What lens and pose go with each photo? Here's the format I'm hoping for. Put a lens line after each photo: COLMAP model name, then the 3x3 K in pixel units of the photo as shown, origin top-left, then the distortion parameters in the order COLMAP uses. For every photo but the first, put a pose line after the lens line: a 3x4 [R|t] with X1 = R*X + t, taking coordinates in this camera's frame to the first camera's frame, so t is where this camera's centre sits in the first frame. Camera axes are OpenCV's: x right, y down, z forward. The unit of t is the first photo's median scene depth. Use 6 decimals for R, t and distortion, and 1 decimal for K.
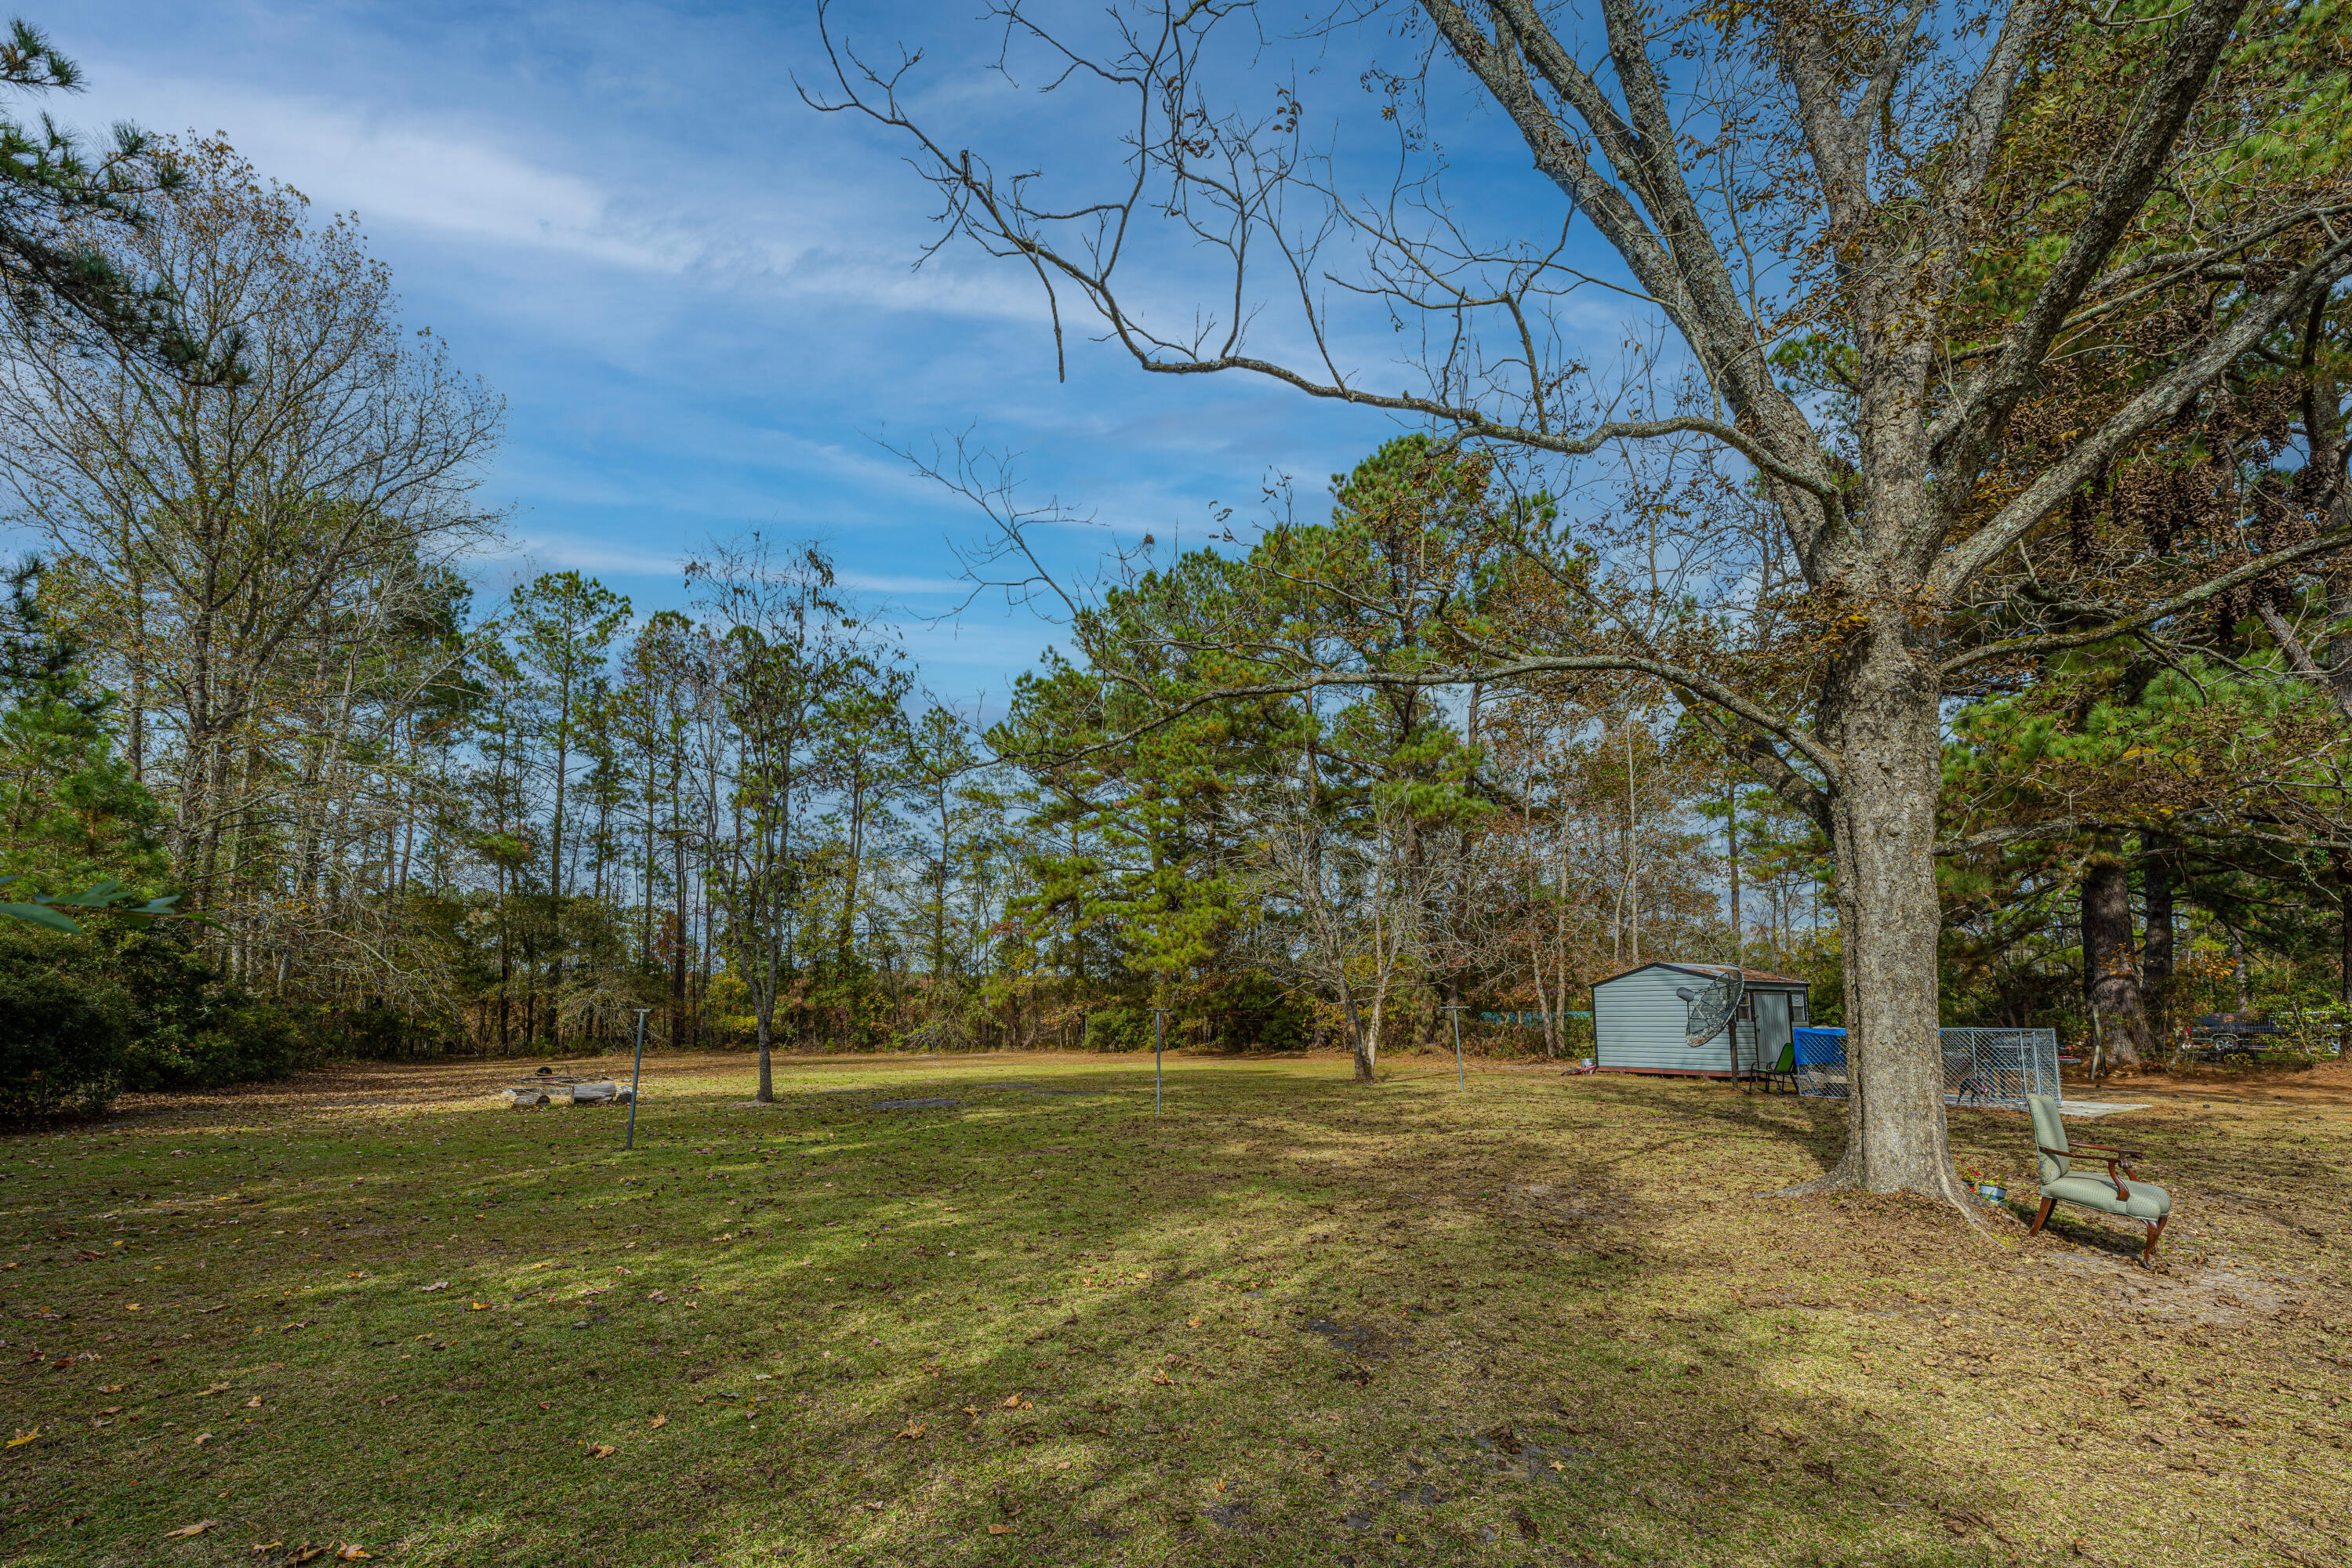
lens RADIAL K [[947.3, 0, 1175.5], [0, 947.3, 876.1], [0, 0, 1]] dist [-0.000275, -0.000016]
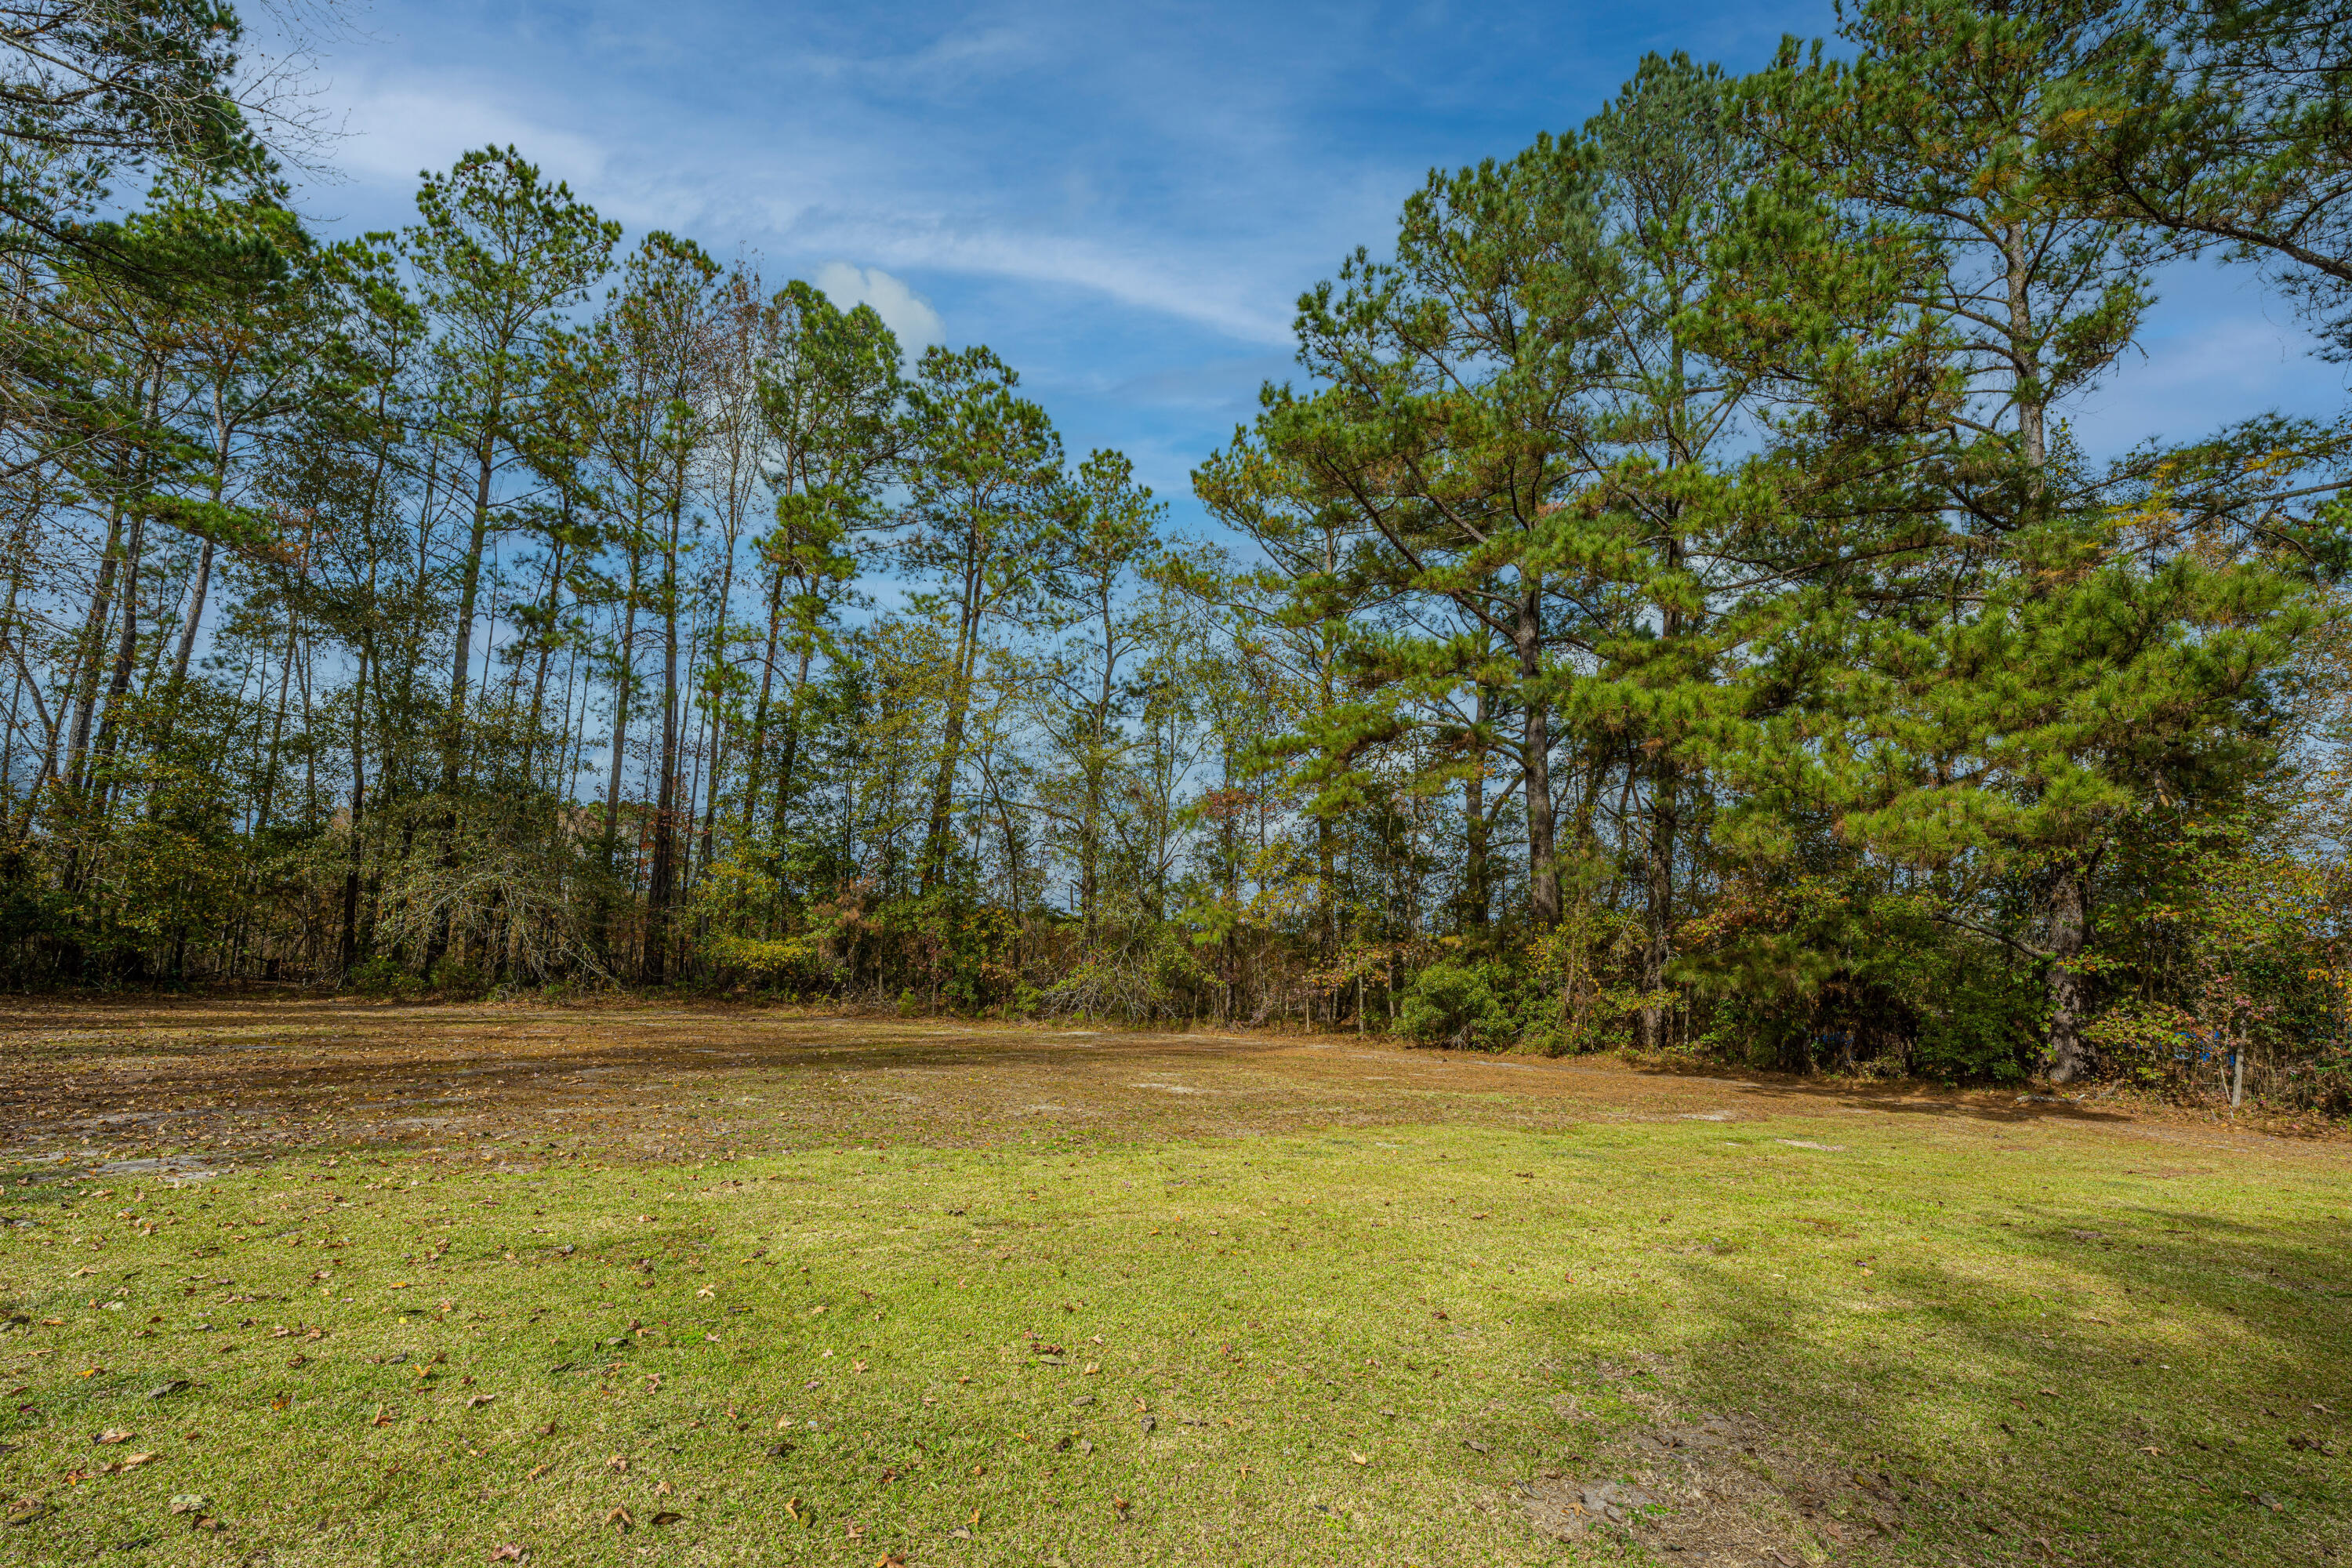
lens RADIAL K [[975.2, 0, 1181.4], [0, 975.2, 766.7], [0, 0, 1]] dist [-0.001367, -0.000057]
pose [[0.995170, 0.033070, -0.092432, -0.154929], [-0.038325, 0.997713, -0.055674, 0.066970], [0.090379, 0.058947, 0.994161, 0.437848]]
